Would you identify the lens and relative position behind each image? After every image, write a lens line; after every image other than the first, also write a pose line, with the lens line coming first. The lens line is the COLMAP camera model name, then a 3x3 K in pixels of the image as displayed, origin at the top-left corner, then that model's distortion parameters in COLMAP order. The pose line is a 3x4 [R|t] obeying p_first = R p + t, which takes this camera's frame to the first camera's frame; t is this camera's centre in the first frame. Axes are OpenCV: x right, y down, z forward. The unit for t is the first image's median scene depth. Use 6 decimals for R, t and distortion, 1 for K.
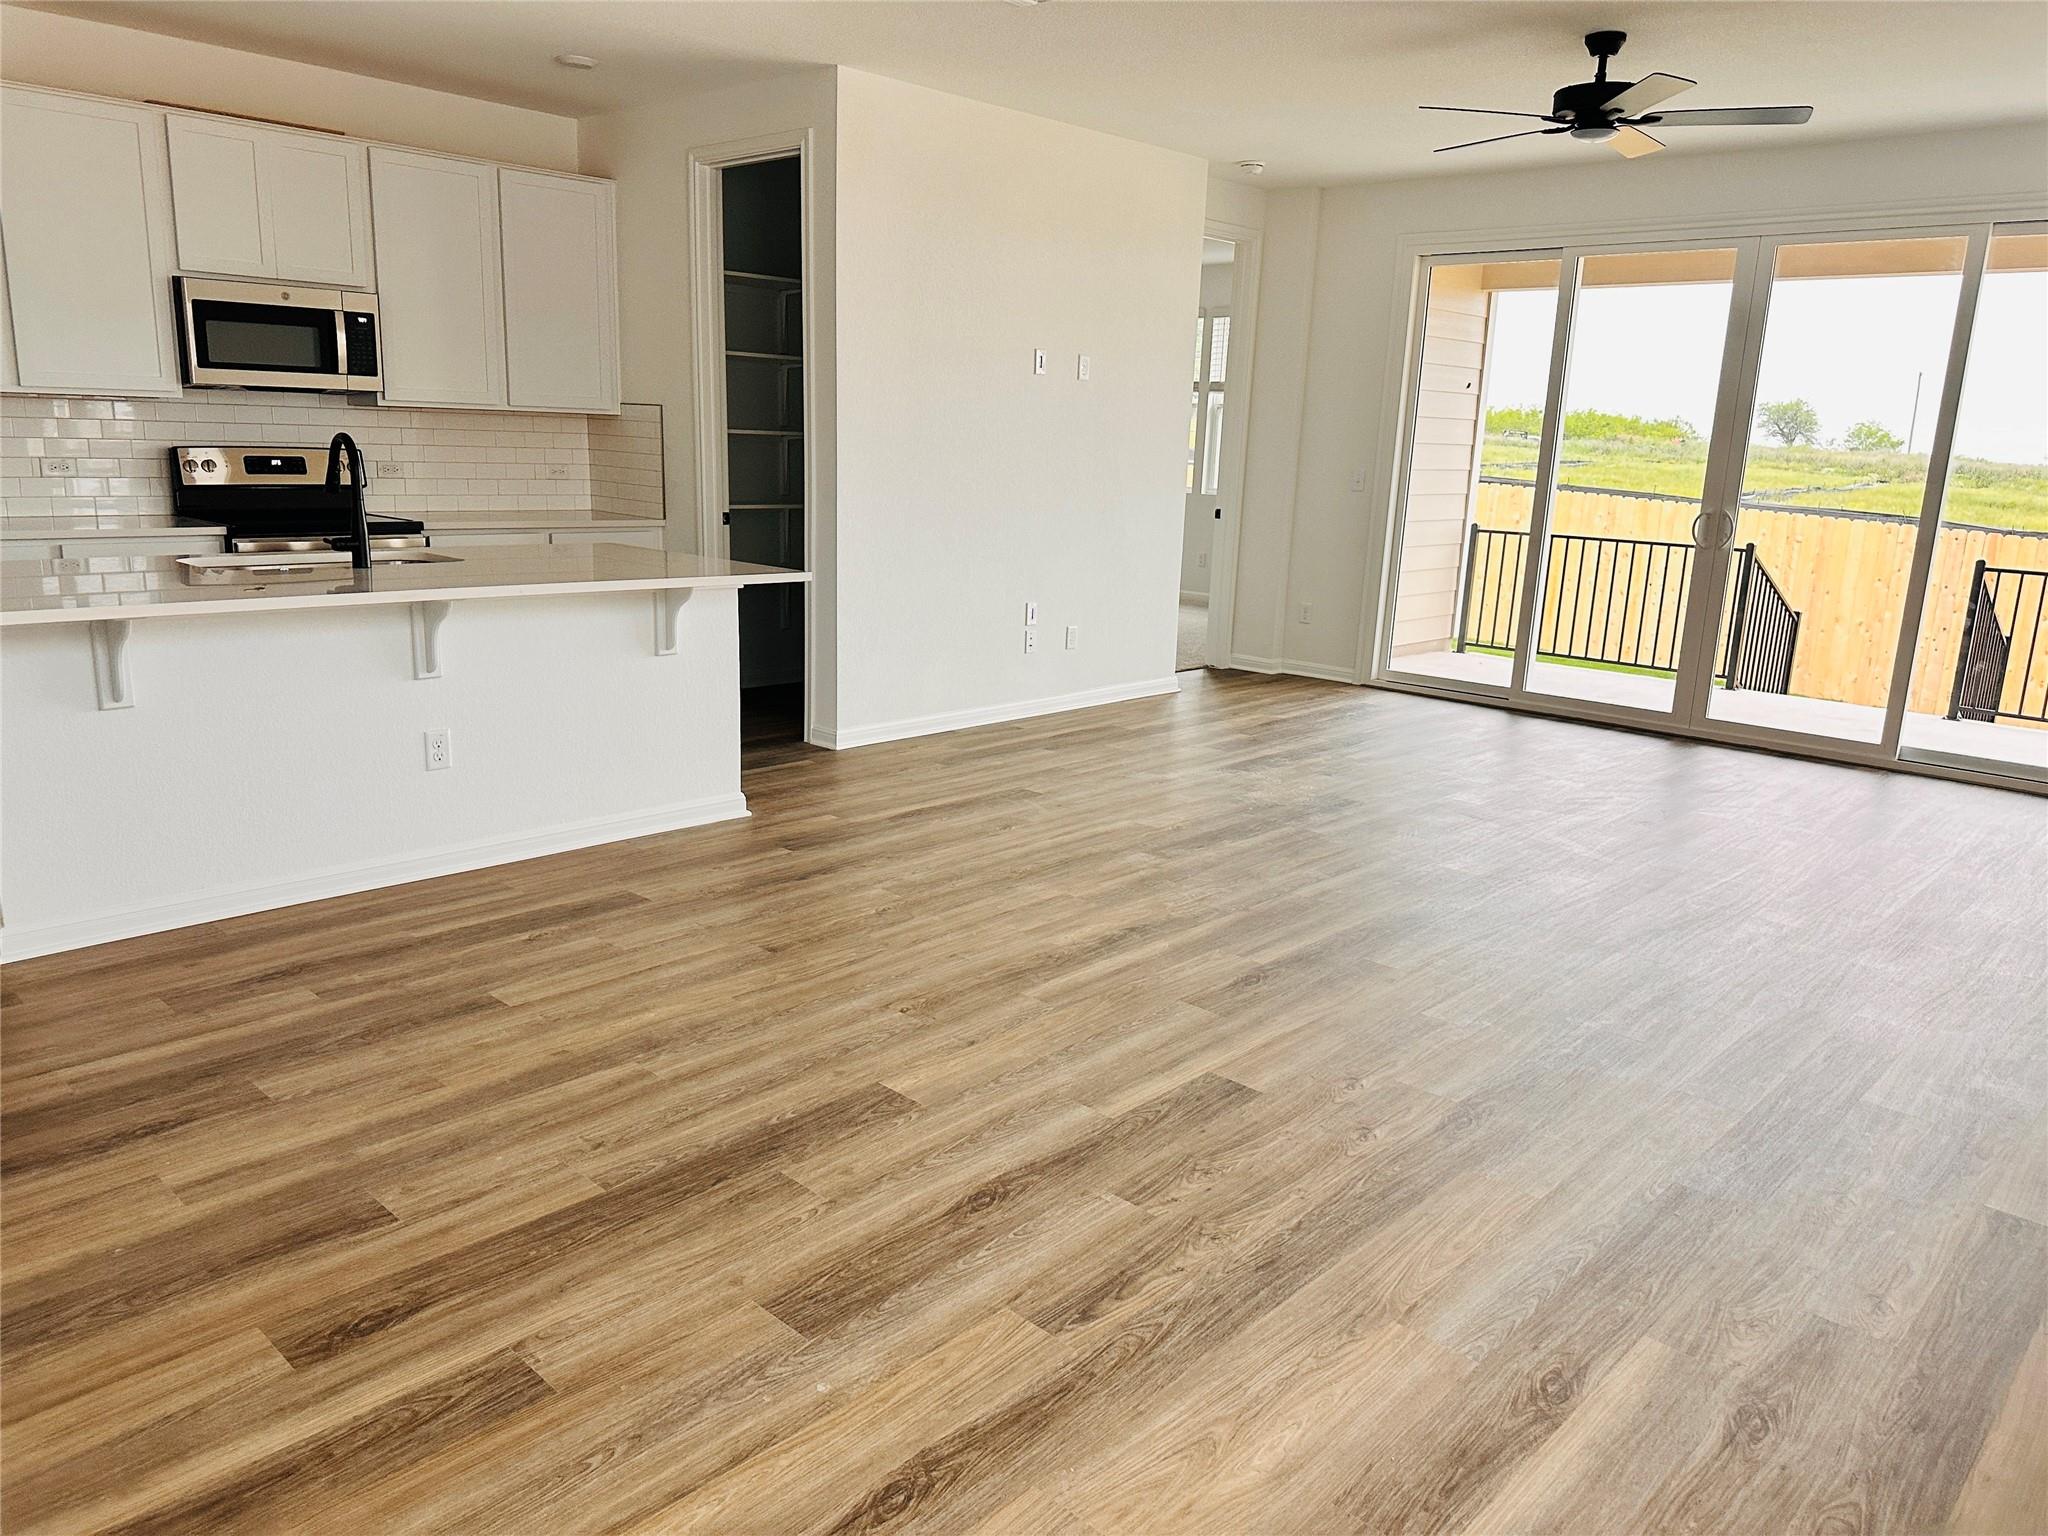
lens RADIAL K [[1447.5, 0, 1024.0], [0, 1447.5, 768.0], [0, 0, 1]] dist [0.061952, -0.077781]
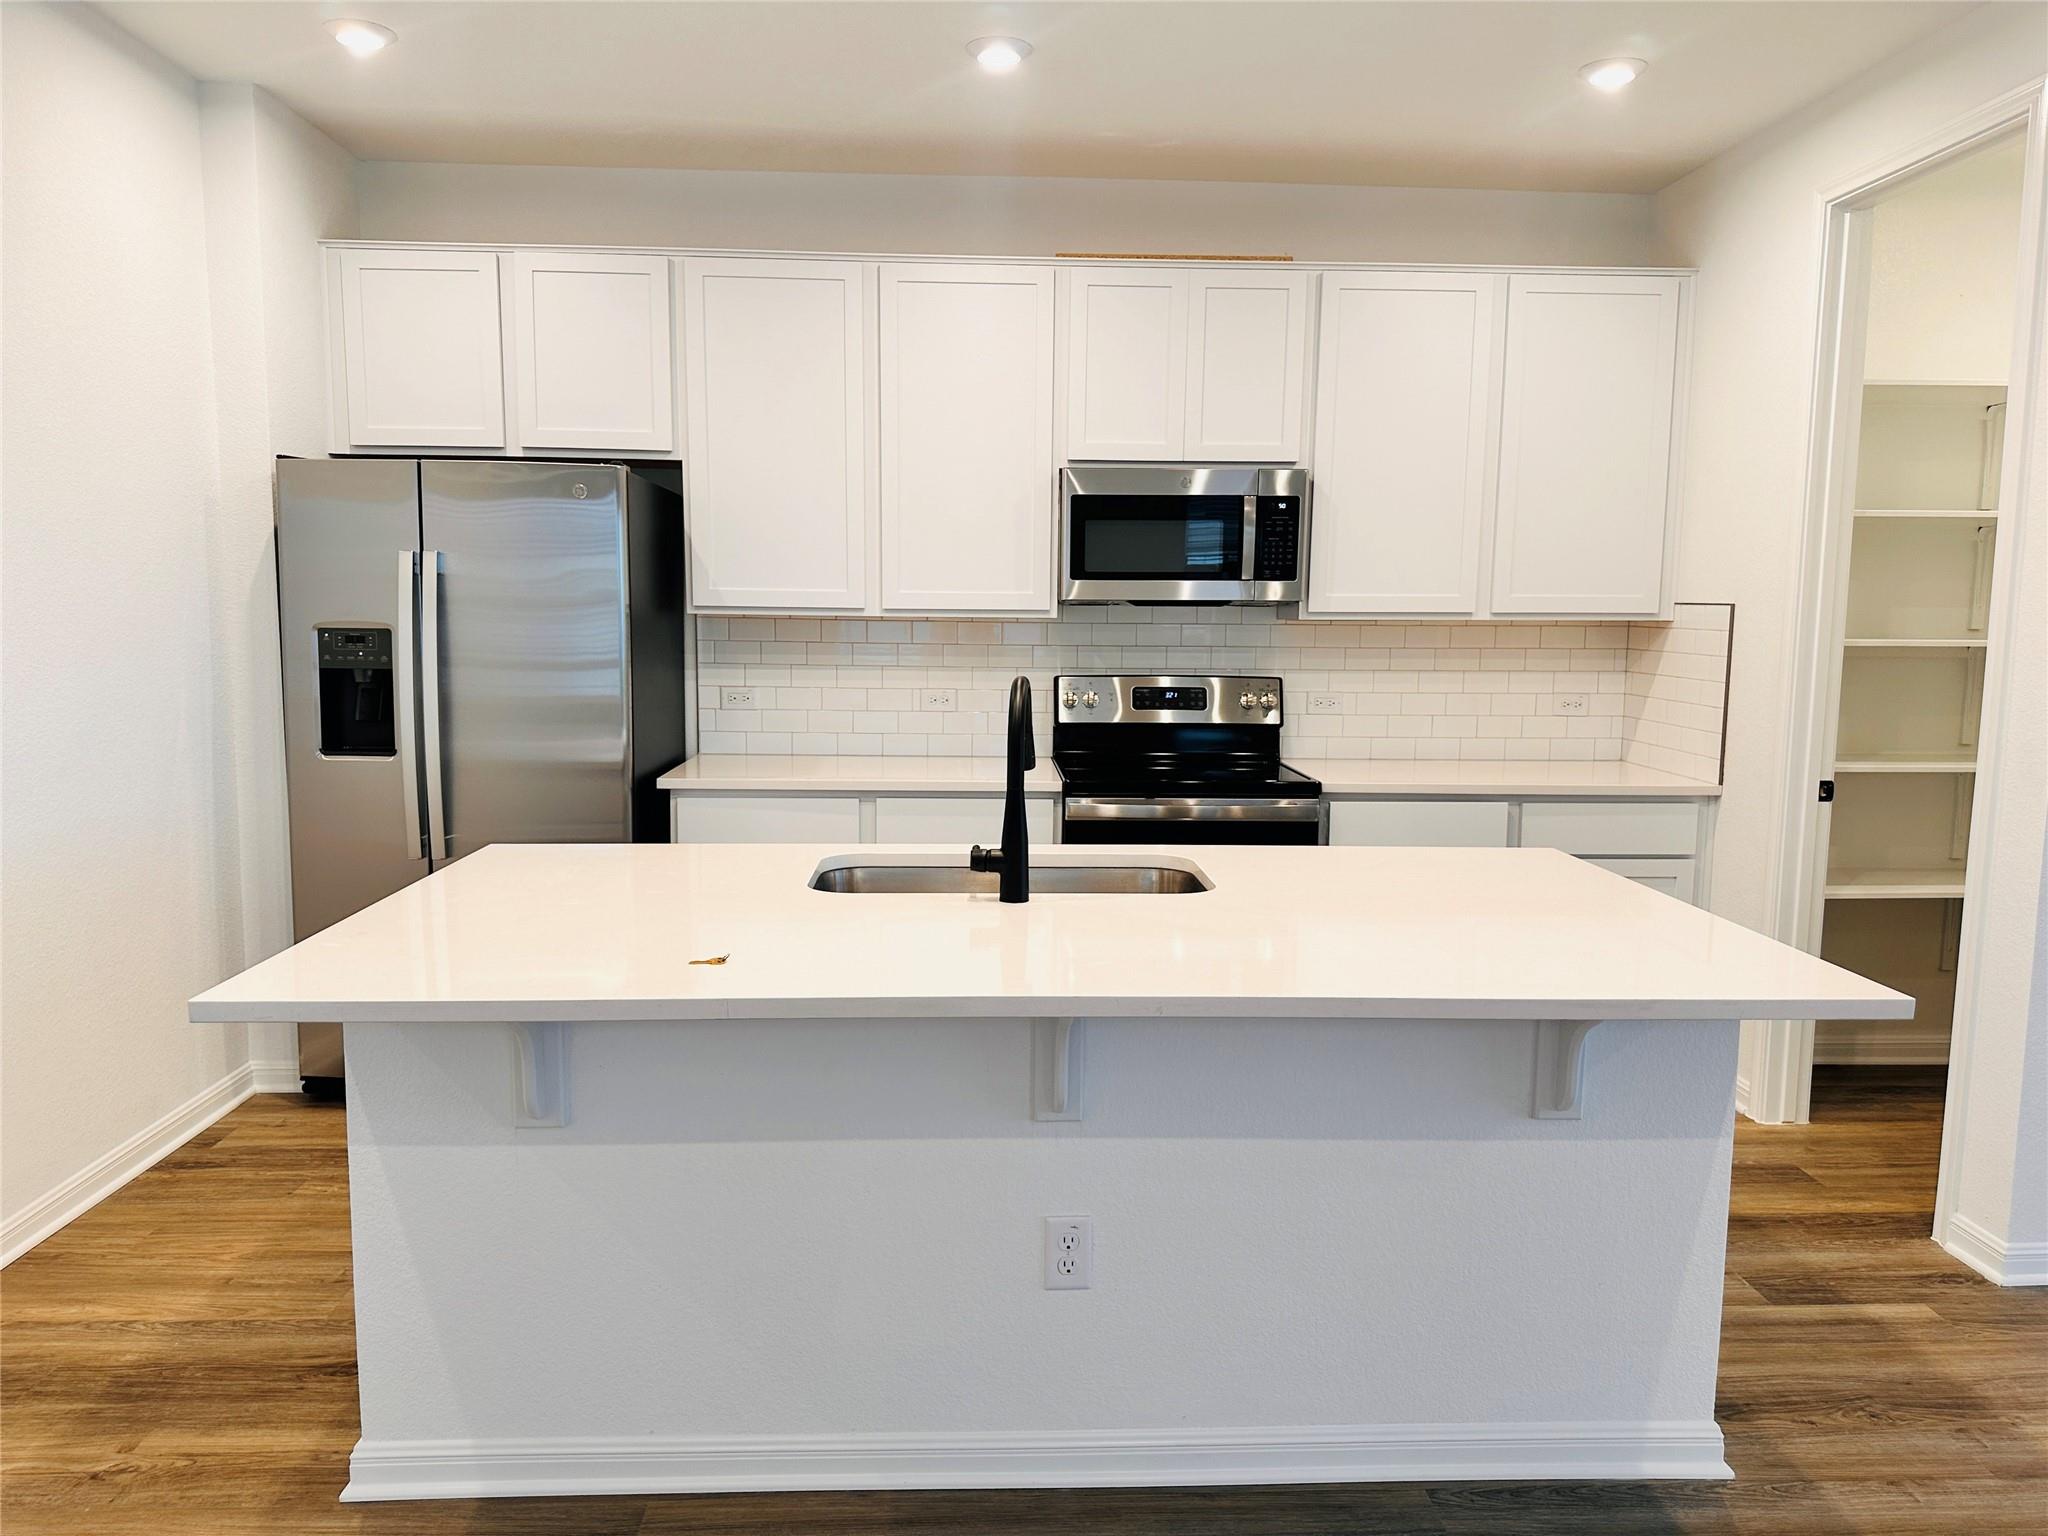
lens RADIAL K [[1447.5, 0, 1024.0], [0, 1447.5, 768.0], [0, 0, 1]] dist [0.061952, -0.077781]
pose [[0.716500, 0.052135, -0.695637, -0.037876], [-0.140906, 0.987465, -0.071125, -0.109090], [0.683209, 0.148981, 0.714864, 0.421730]]
